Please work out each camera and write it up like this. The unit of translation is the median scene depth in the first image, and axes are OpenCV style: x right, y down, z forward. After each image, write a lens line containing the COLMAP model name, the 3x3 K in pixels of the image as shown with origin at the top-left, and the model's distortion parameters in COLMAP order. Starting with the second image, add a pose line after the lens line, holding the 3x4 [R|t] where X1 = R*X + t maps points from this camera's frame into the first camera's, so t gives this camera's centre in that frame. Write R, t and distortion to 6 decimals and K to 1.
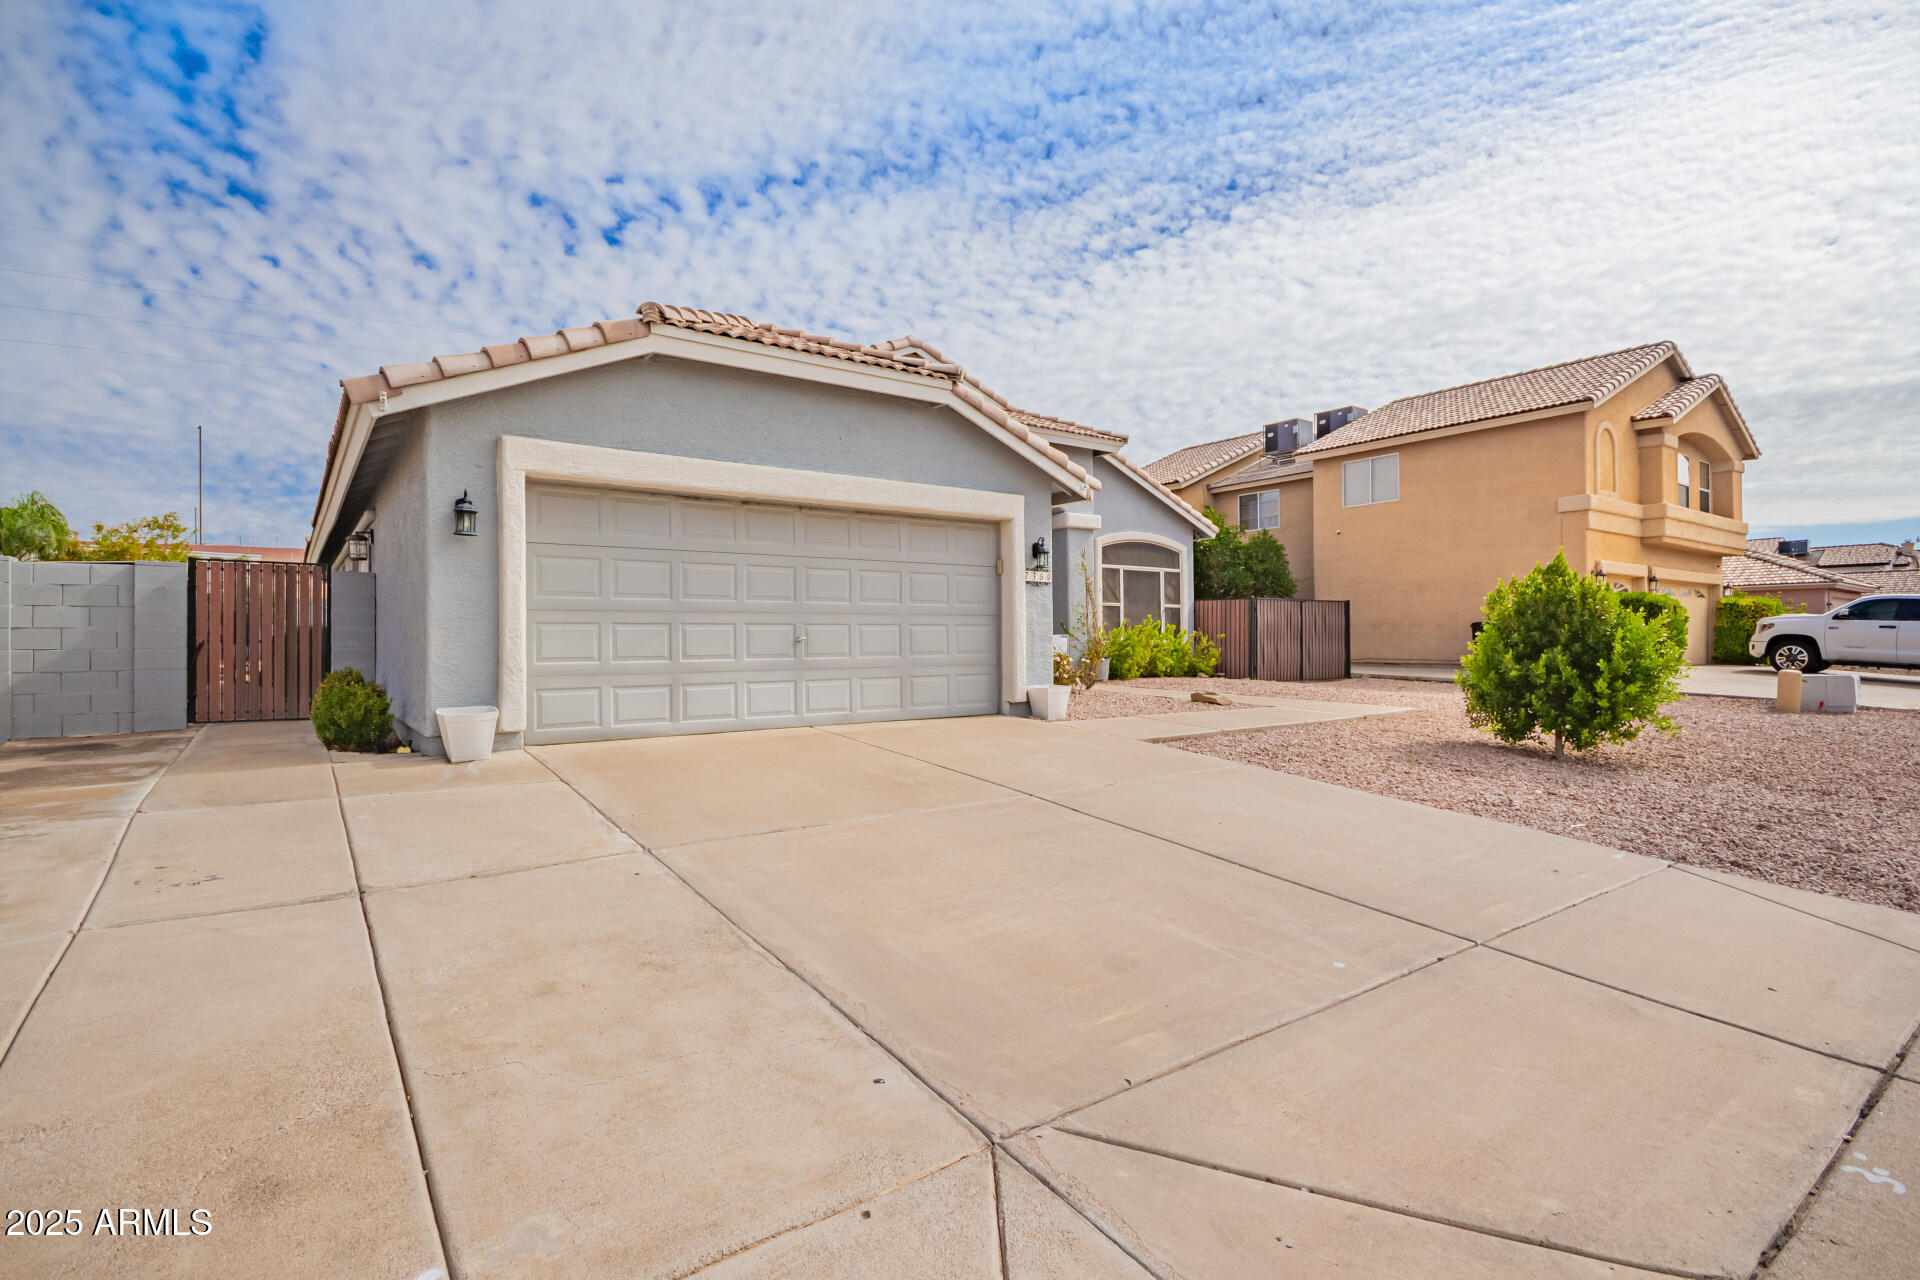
lens RADIAL K [[904.9, 0, 960.0], [0, 904.9, 640.0], [0, 0, 1]] dist [-0.000978, 0.000047]
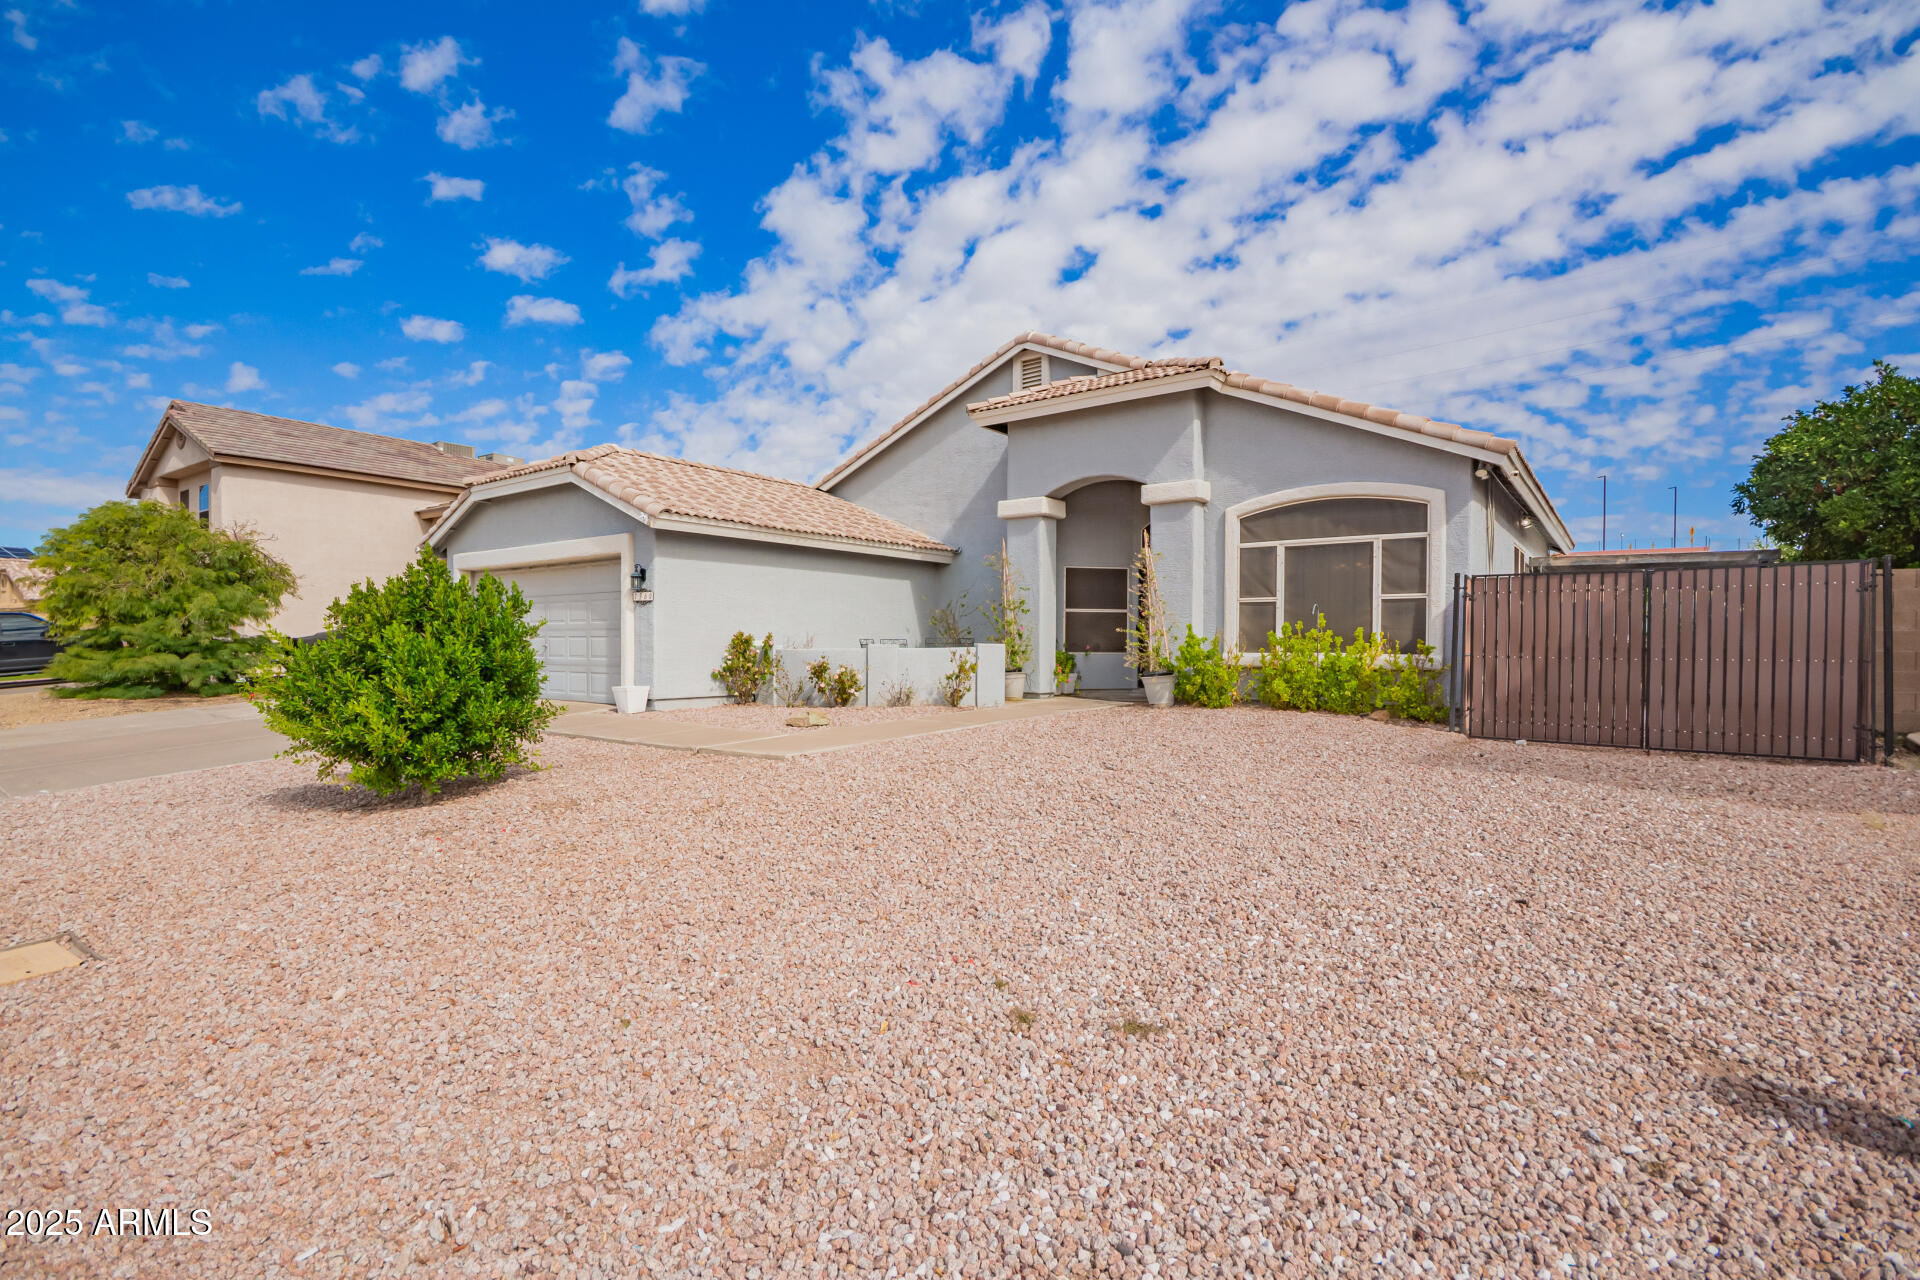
lens RADIAL K [[904.9, 0, 960.0], [0, 904.9, 640.0], [0, 0, 1]] dist [-0.000978, 0.000047]
pose [[0.292021, 0.008567, -0.956374, 0.771153], [-0.004776, 0.999960, 0.007500, -0.012812], [0.956400, 0.002378, 0.292050, 0.590560]]
